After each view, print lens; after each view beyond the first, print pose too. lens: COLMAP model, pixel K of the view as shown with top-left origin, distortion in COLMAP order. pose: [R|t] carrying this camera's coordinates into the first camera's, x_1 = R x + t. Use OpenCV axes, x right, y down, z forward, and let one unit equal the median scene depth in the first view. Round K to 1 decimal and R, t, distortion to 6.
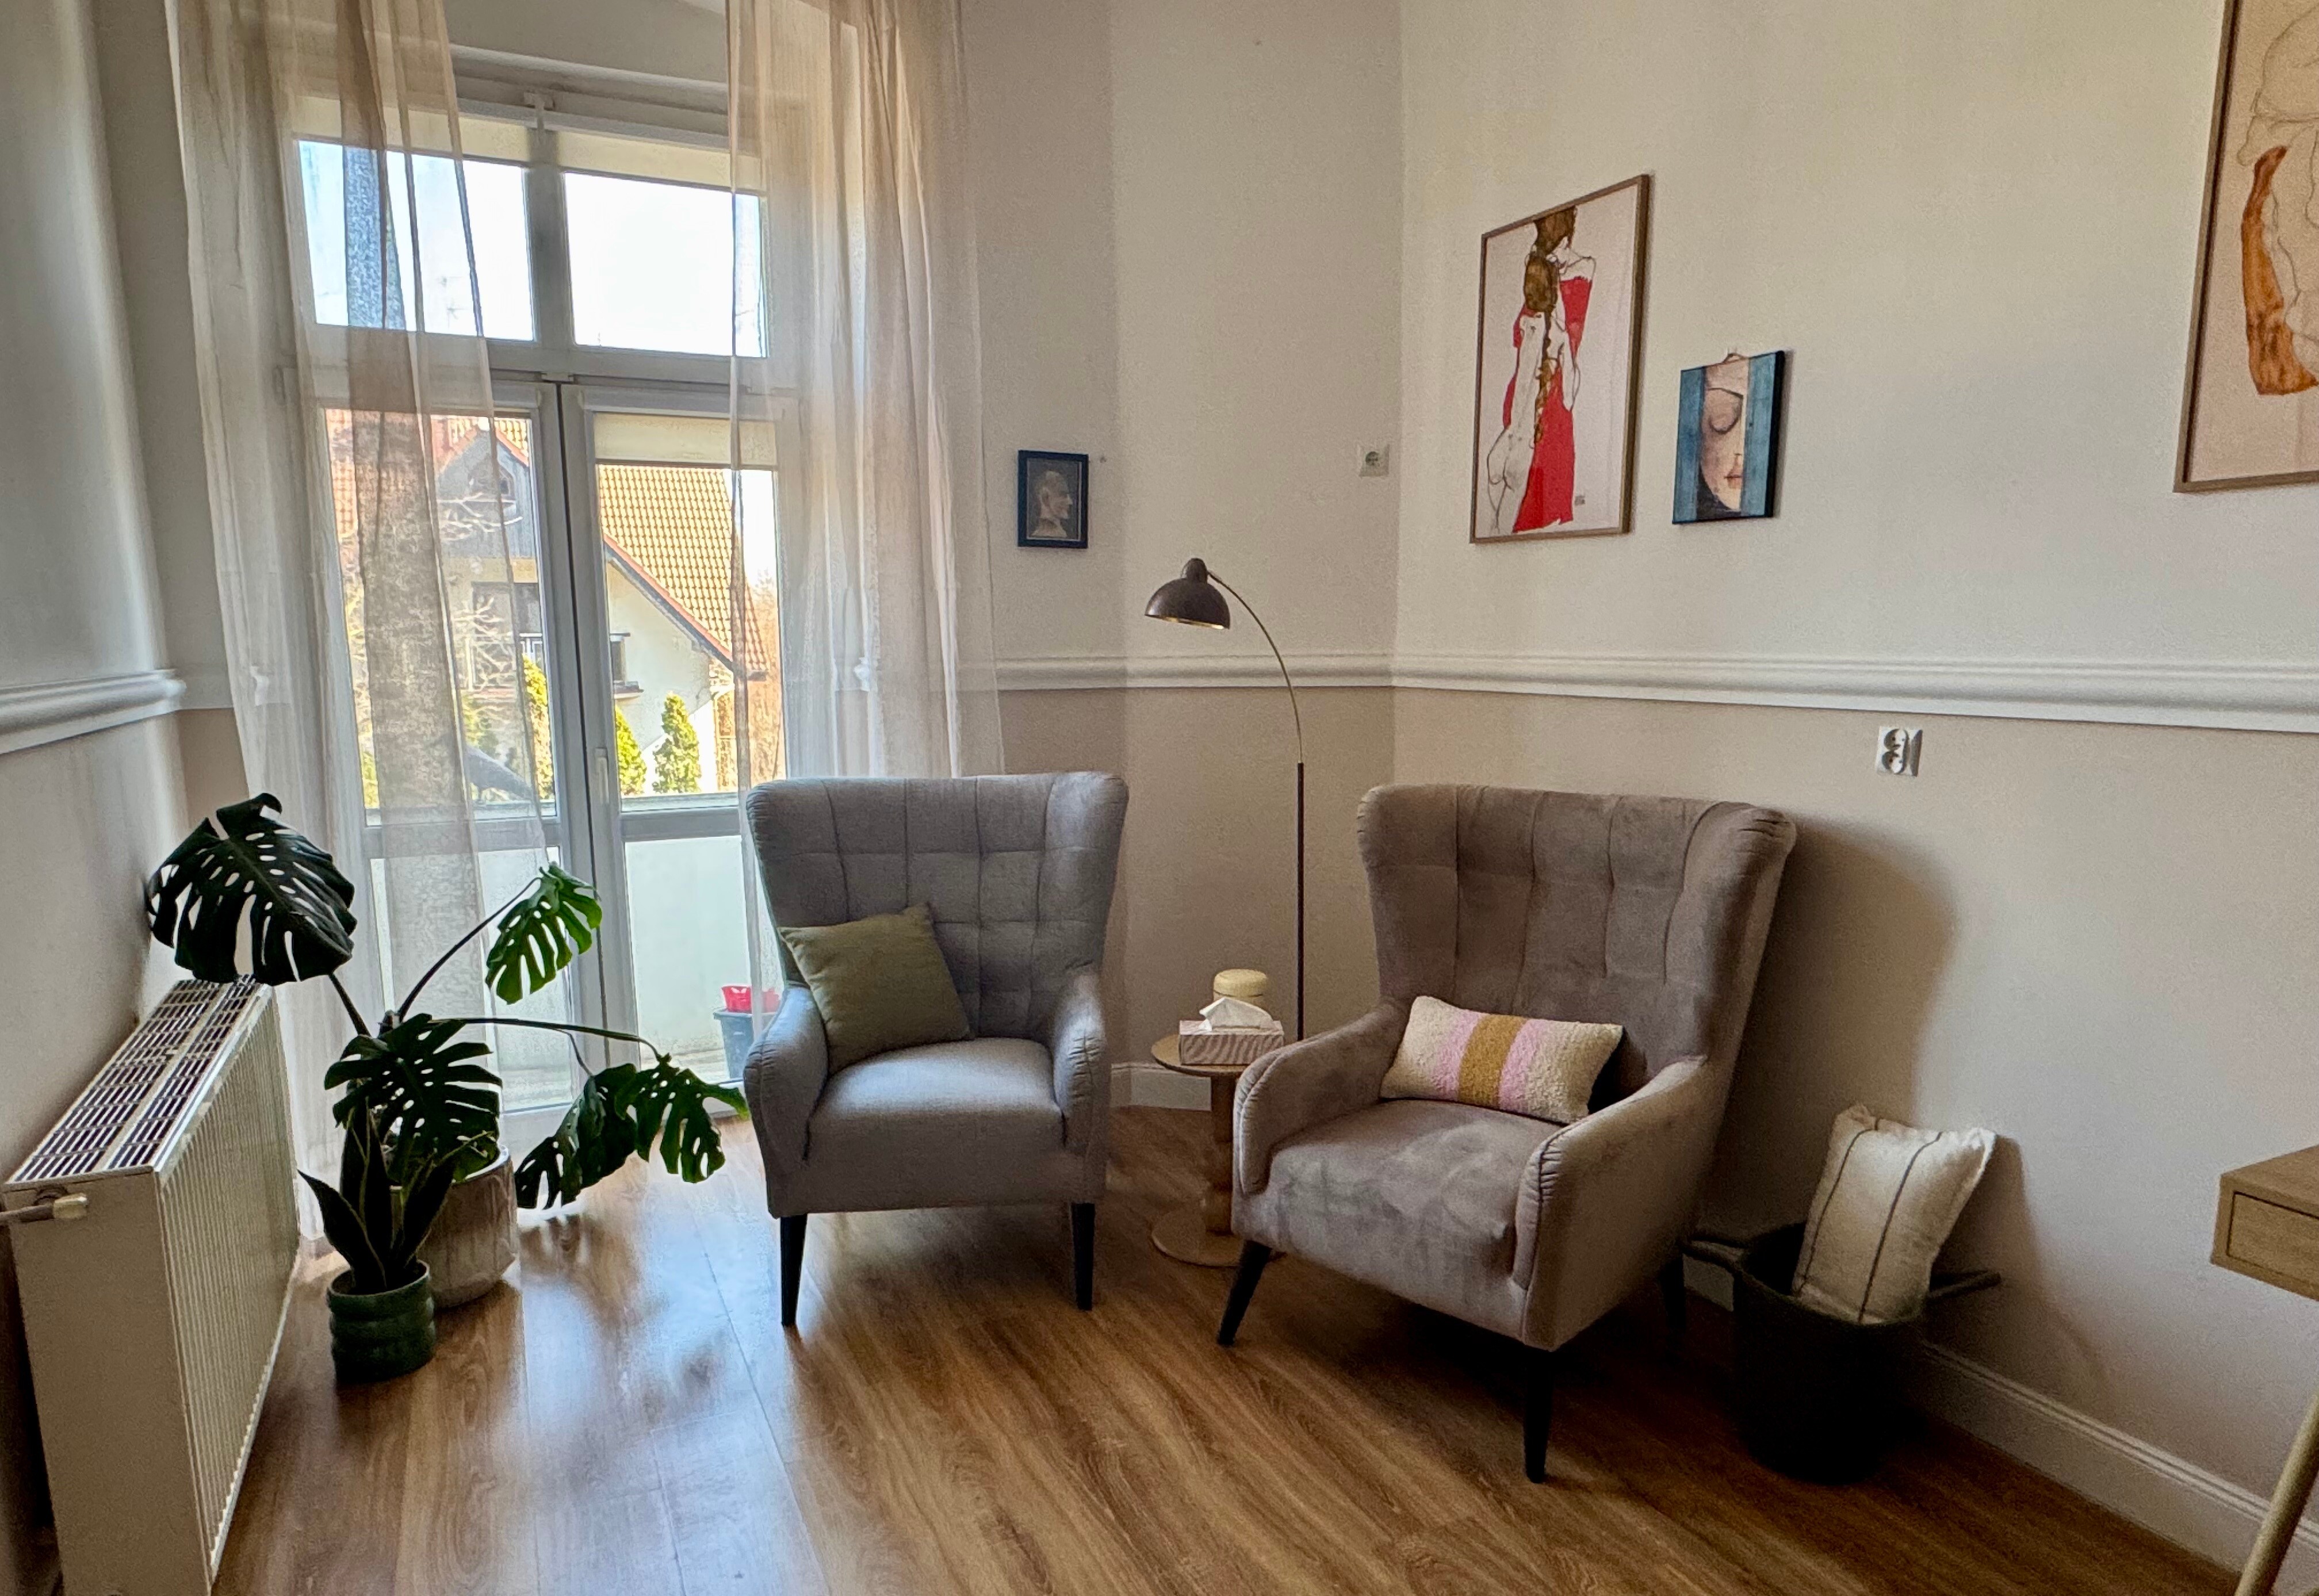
lens RADIAL K [[1413.1, 0, 1160.9], [0, 1413.1, 868.6], [0, 0, 1]] dist [-0.006790, -0.000992]
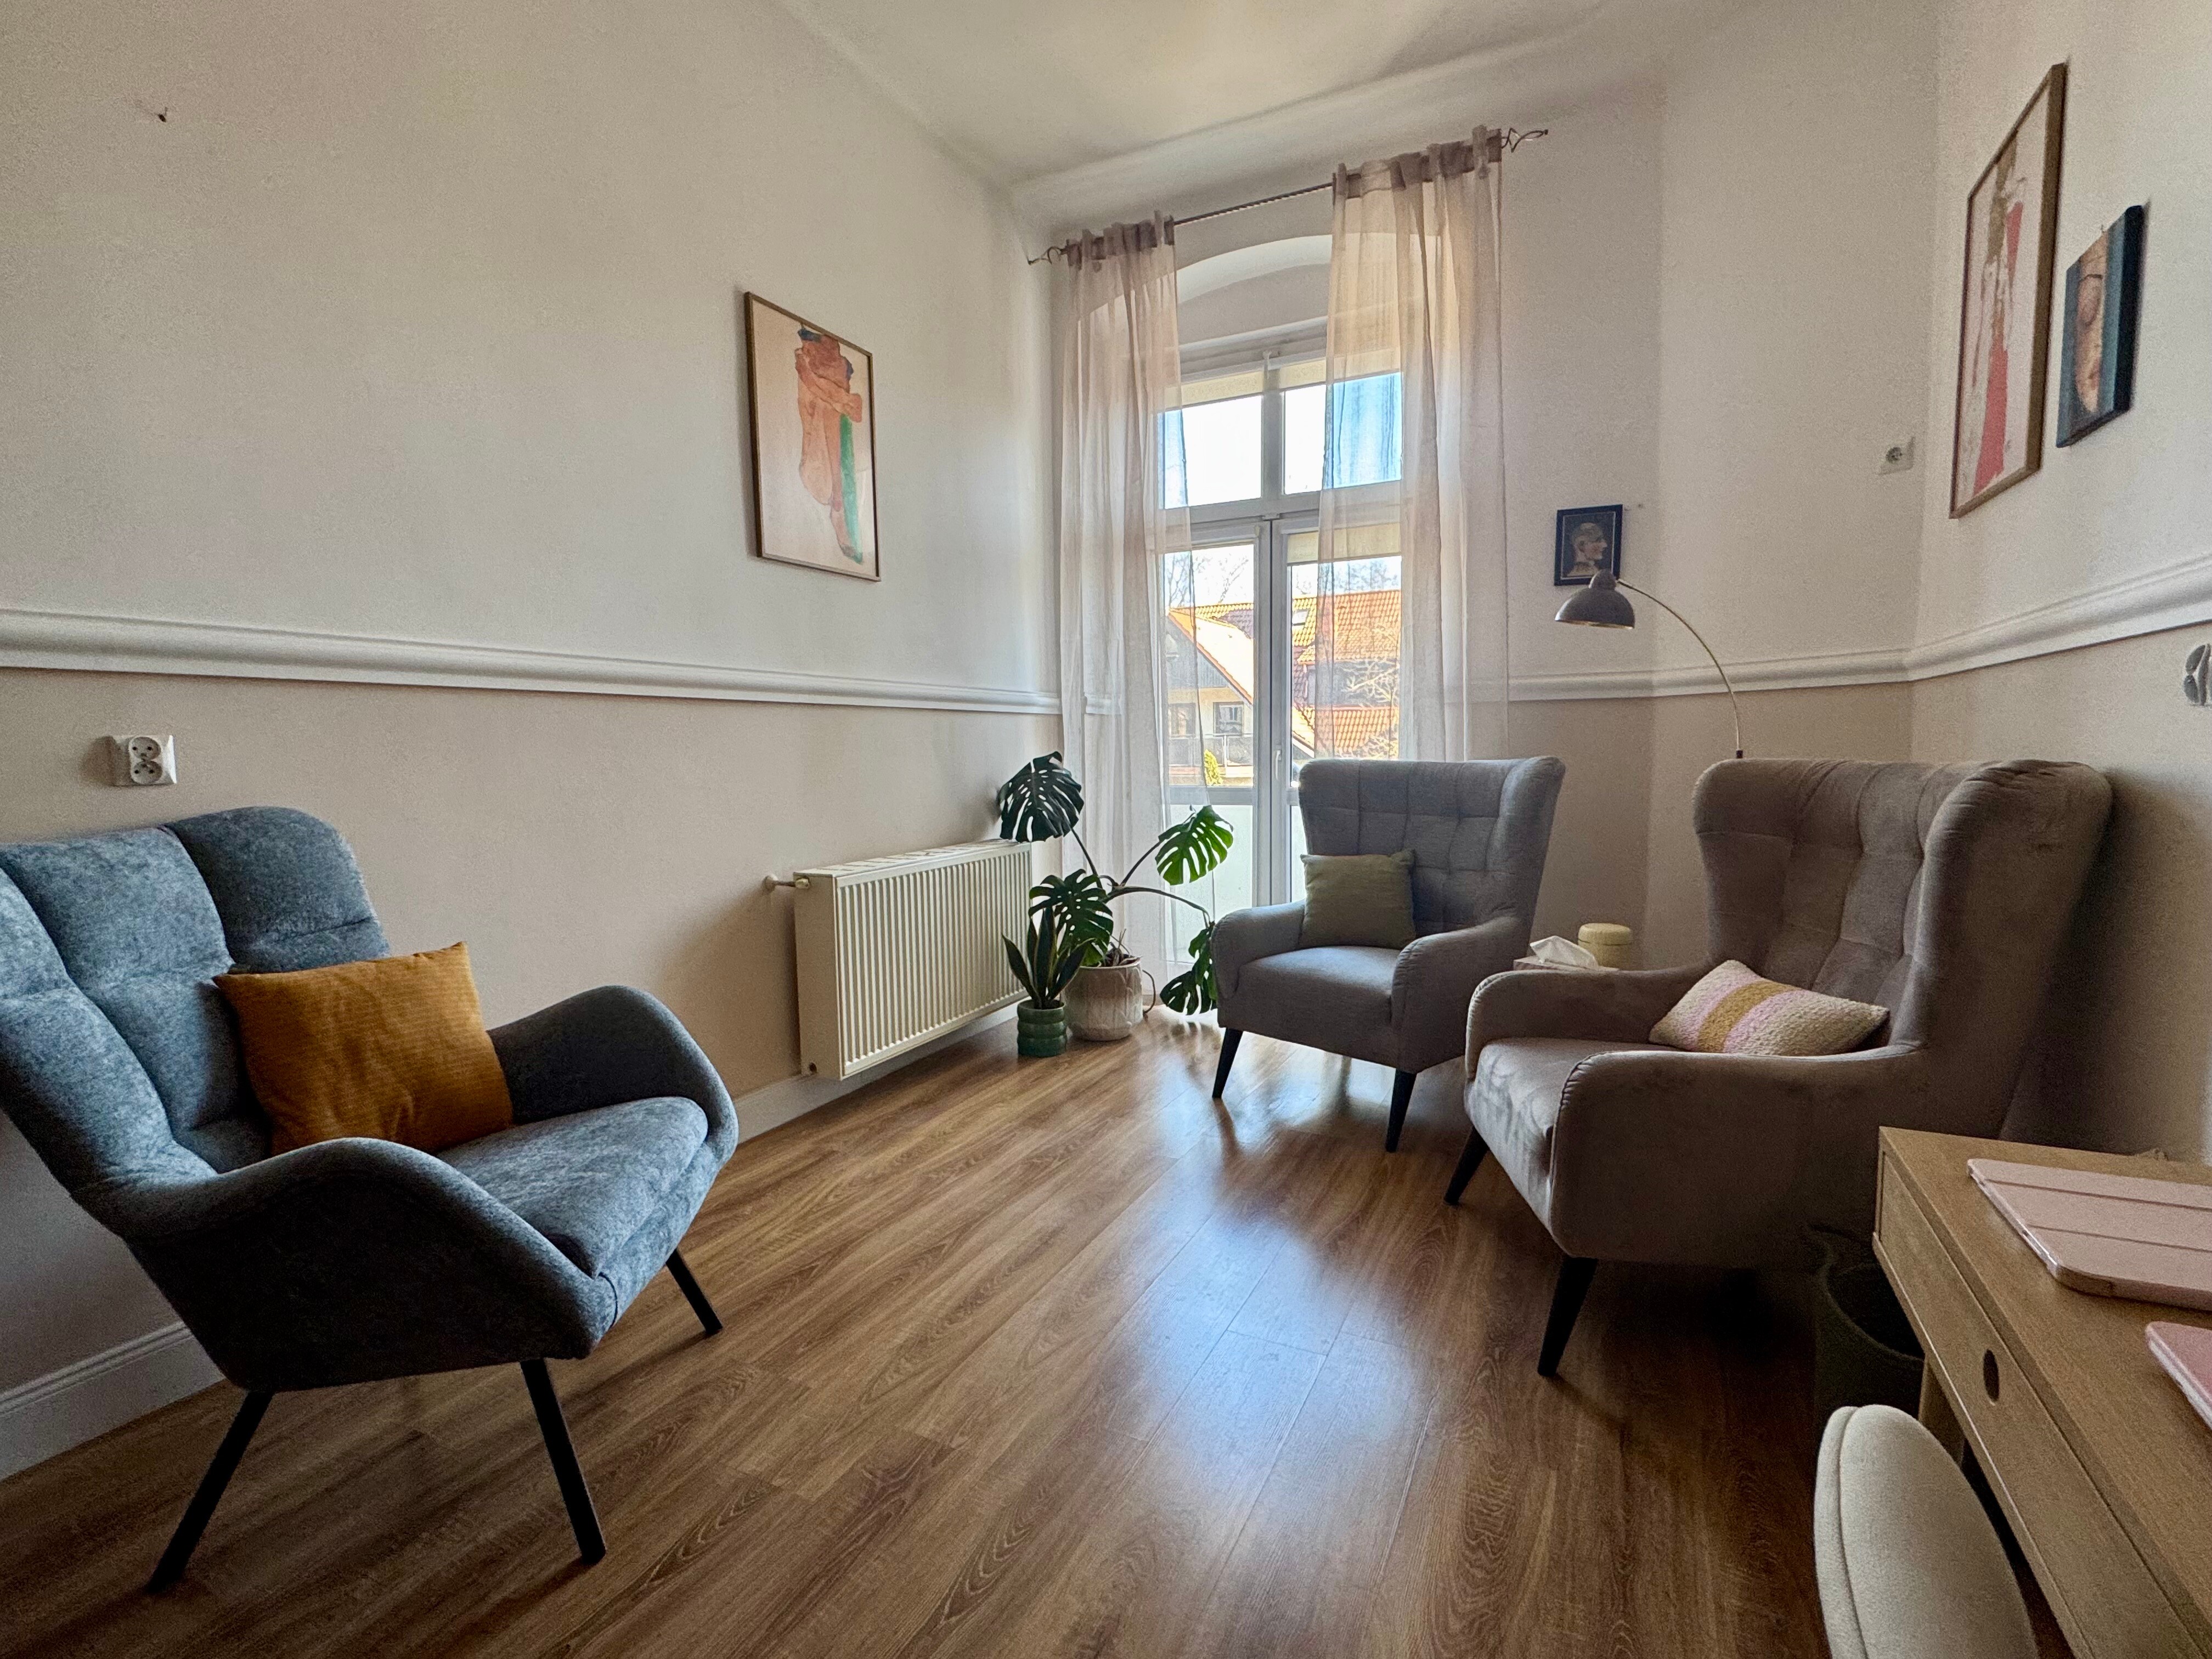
lens RADIAL K [[1041.8, 0, 1106.0], [0, 1041.8, 829.5], [0, 0, 1]] dist [0.000560, -0.000125]
pose [[0.609276, 0.060037, -0.790682, 0.504802], [-0.120055, 0.992619, -0.017141, 0.064324], [0.783817, 0.105369, 0.611987, 0.174160]]
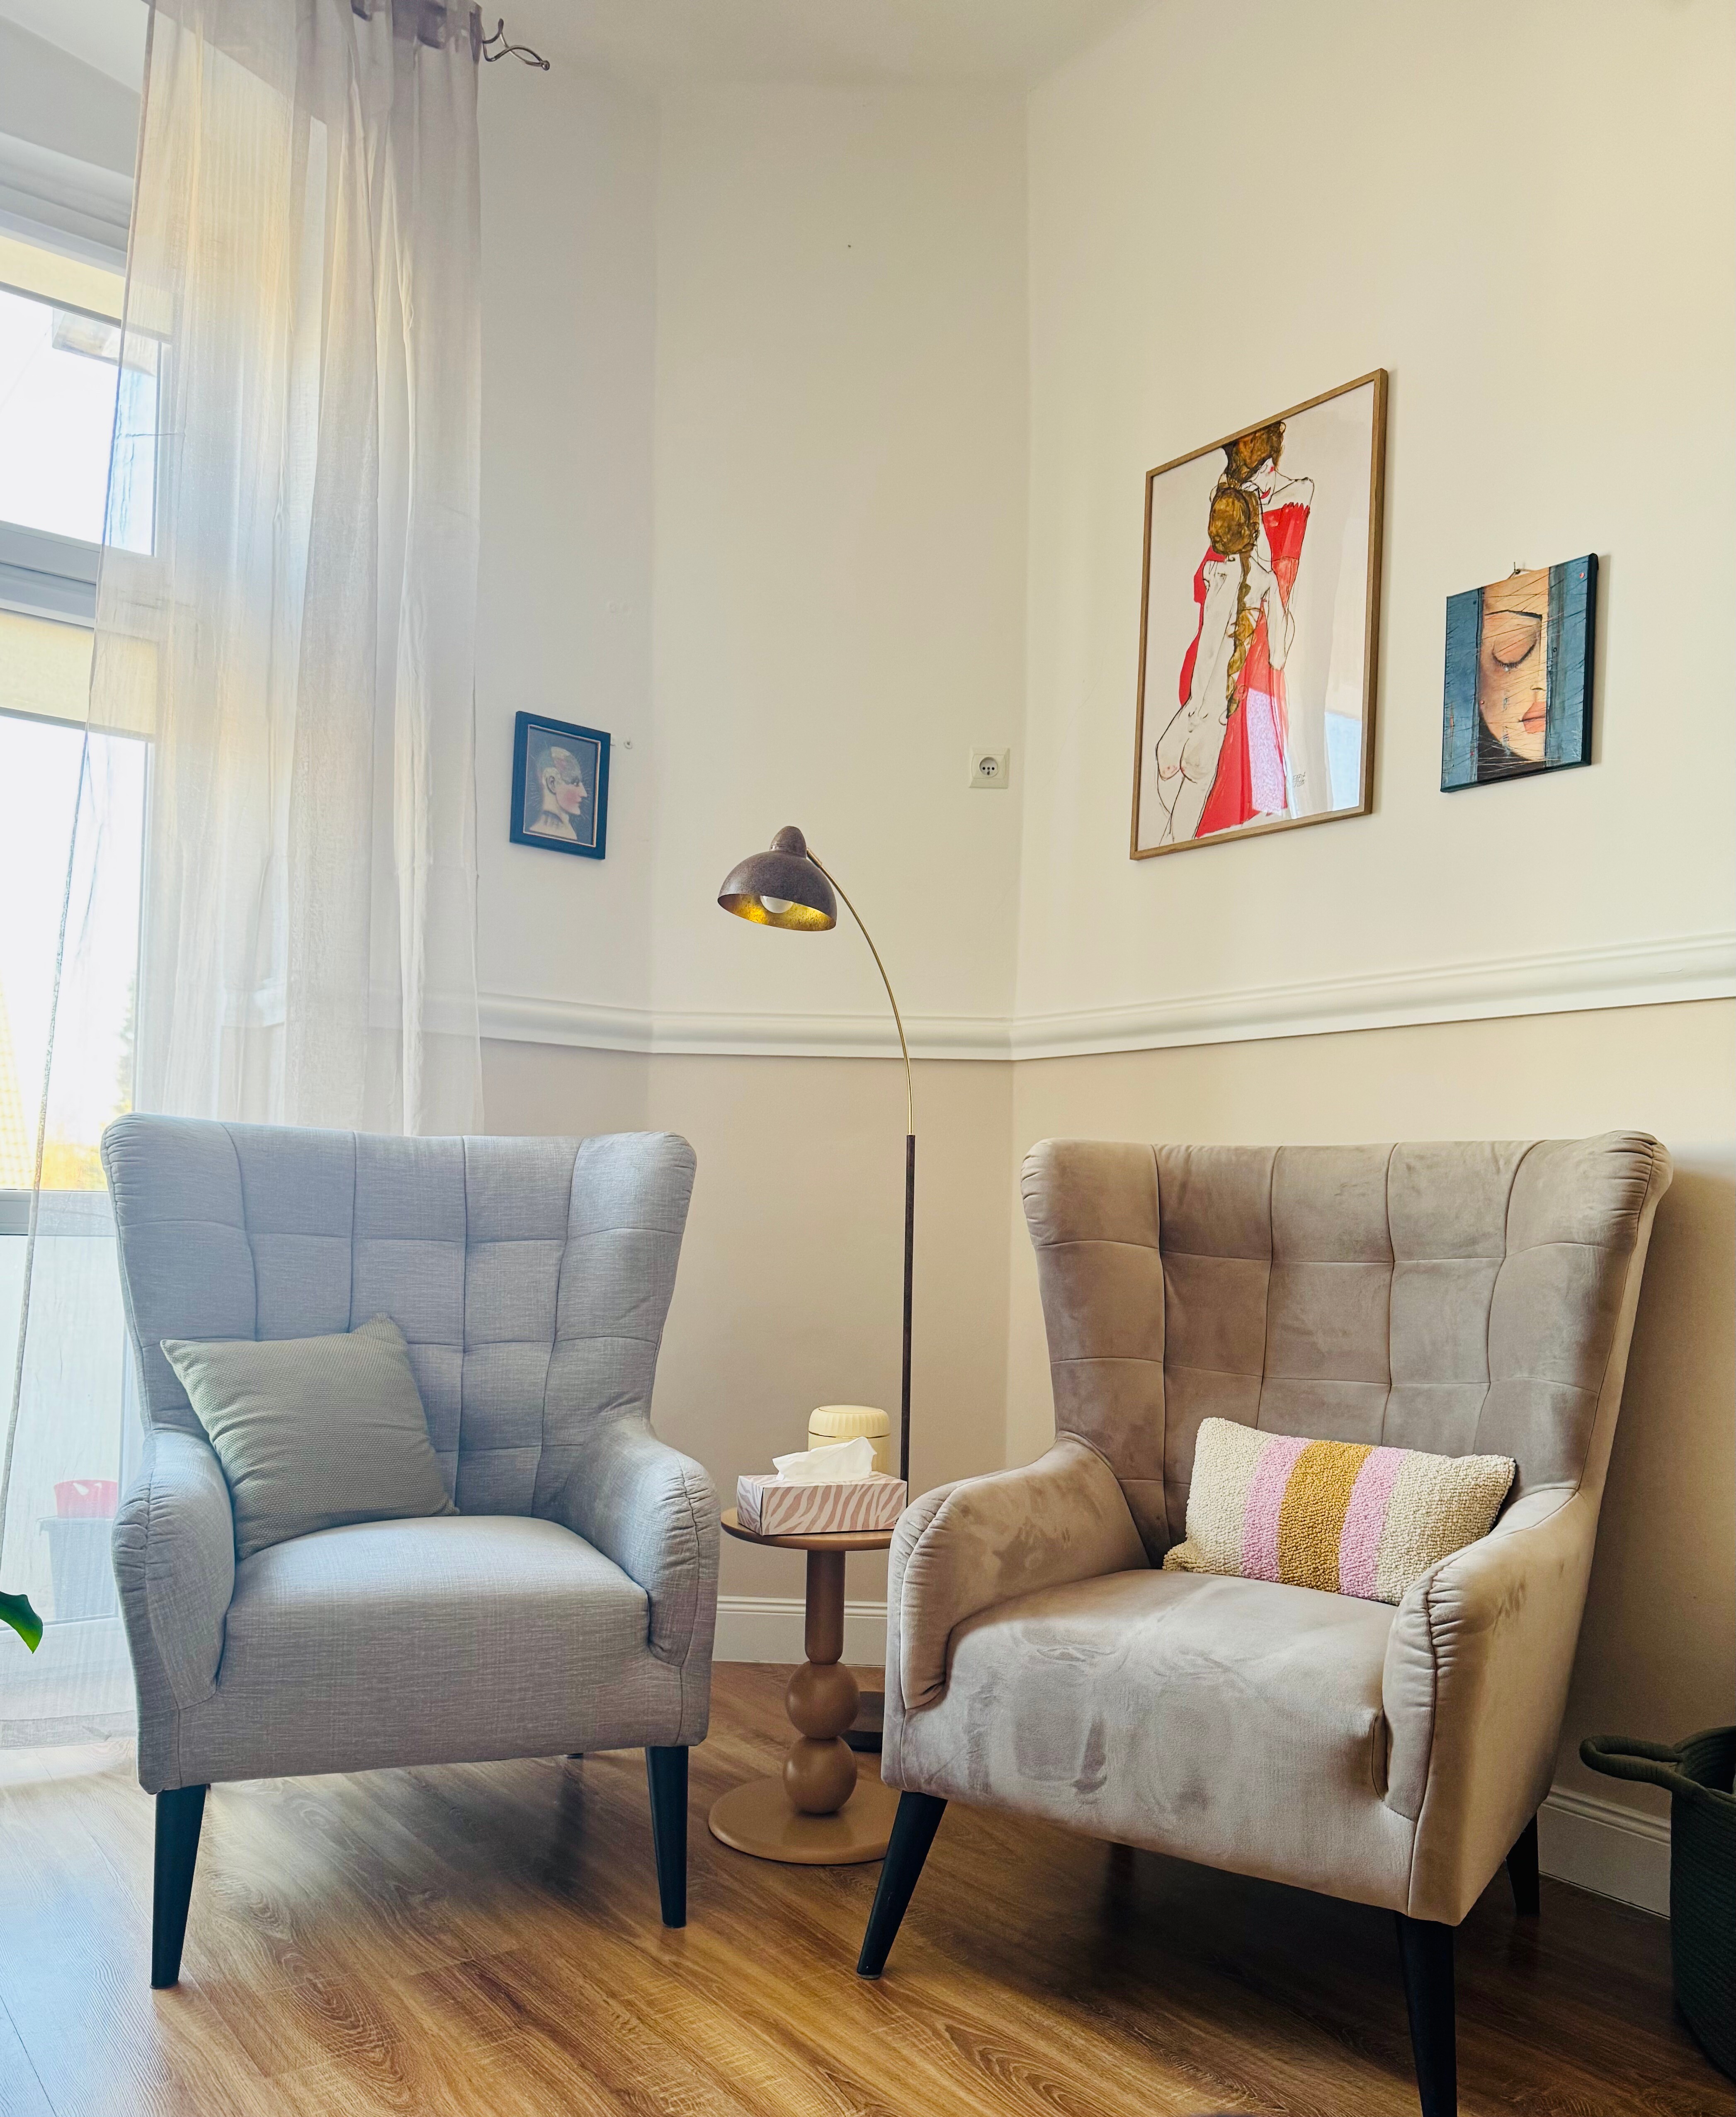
lens RADIAL K [[1670.5, 0, 859.4], [0, 1670.5, 1181.1], [0, 0, 1]] dist [0.130427, -0.233753]
pose [[0.981650, 0.036228, 0.187221, -0.101007], [-0.001628, 0.983345, -0.181742, 0.121356], [-0.190687, 0.178103, 0.965359, 0.210470]]
